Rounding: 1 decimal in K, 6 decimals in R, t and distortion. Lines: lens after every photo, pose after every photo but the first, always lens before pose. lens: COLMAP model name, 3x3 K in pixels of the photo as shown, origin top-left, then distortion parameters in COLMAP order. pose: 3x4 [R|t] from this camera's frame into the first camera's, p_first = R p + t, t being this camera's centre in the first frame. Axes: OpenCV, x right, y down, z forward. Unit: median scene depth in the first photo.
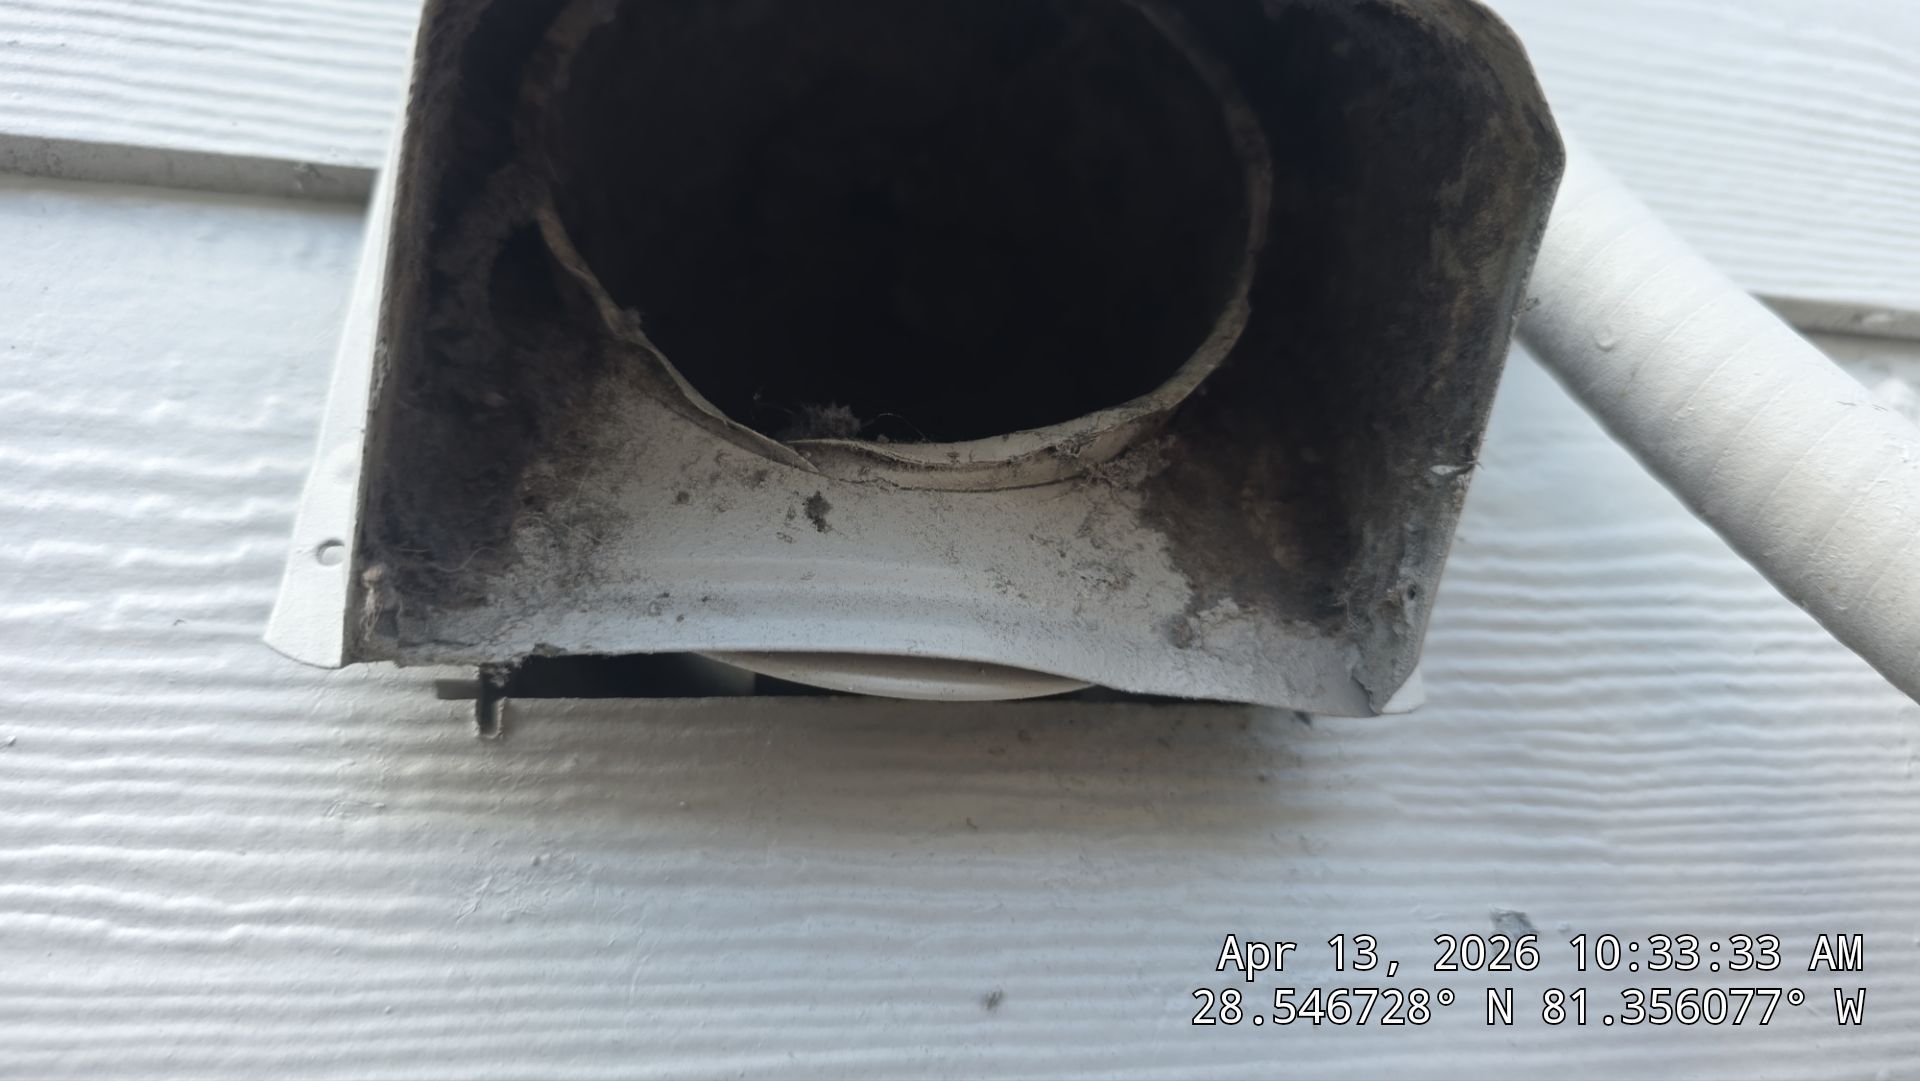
lens RADIAL K [[1360.6, 0, 953.4], [0, 1360.6, 535.5], [0, 0, 1]] dist [-0.037648, -0.003182]
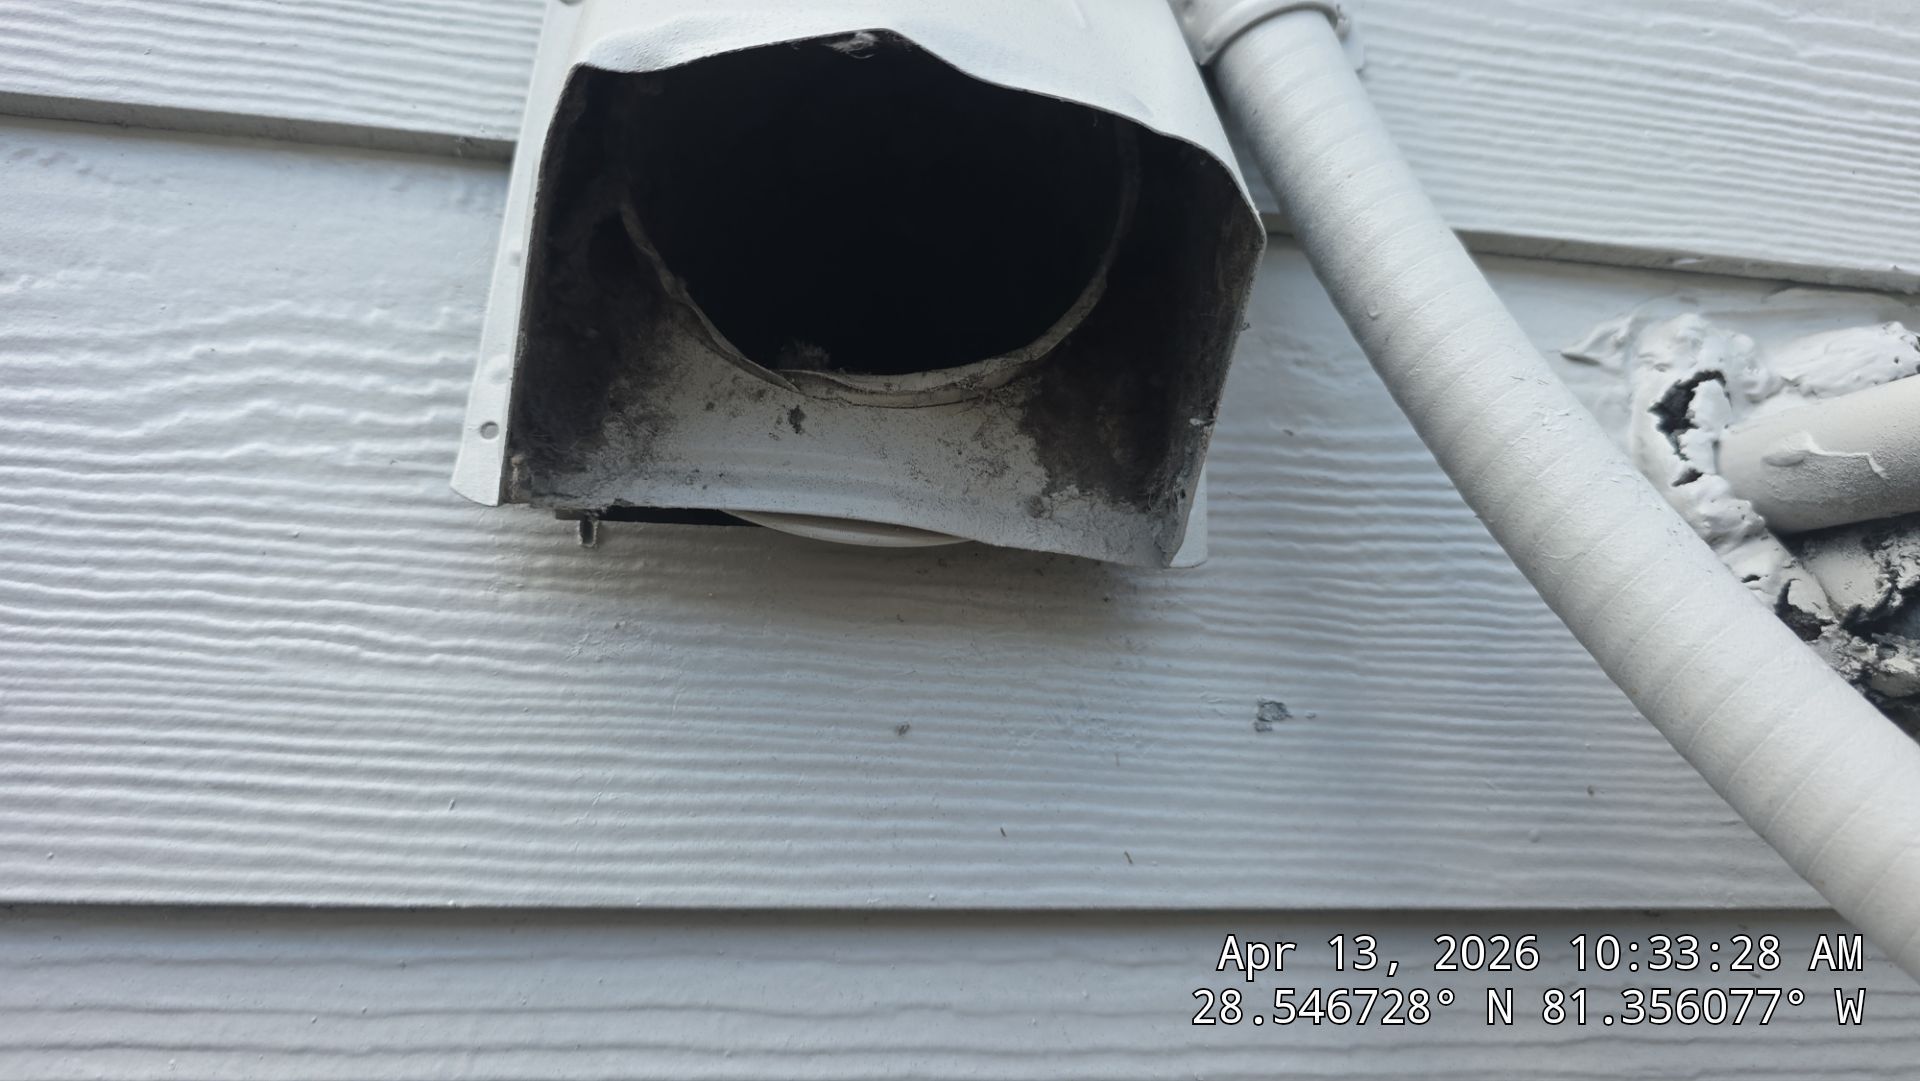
lens RADIAL K [[1360.6, 0, 961.2], [0, 1360.6, 524.9], [0, 0, 1]] dist [-0.037648, -0.003182]
pose [[0.995838, 0.064694, -0.064196, 0.182424], [-0.051759, 0.981204, 0.185901, -0.185575], [0.075017, -0.181805, 0.980469, -0.492724]]
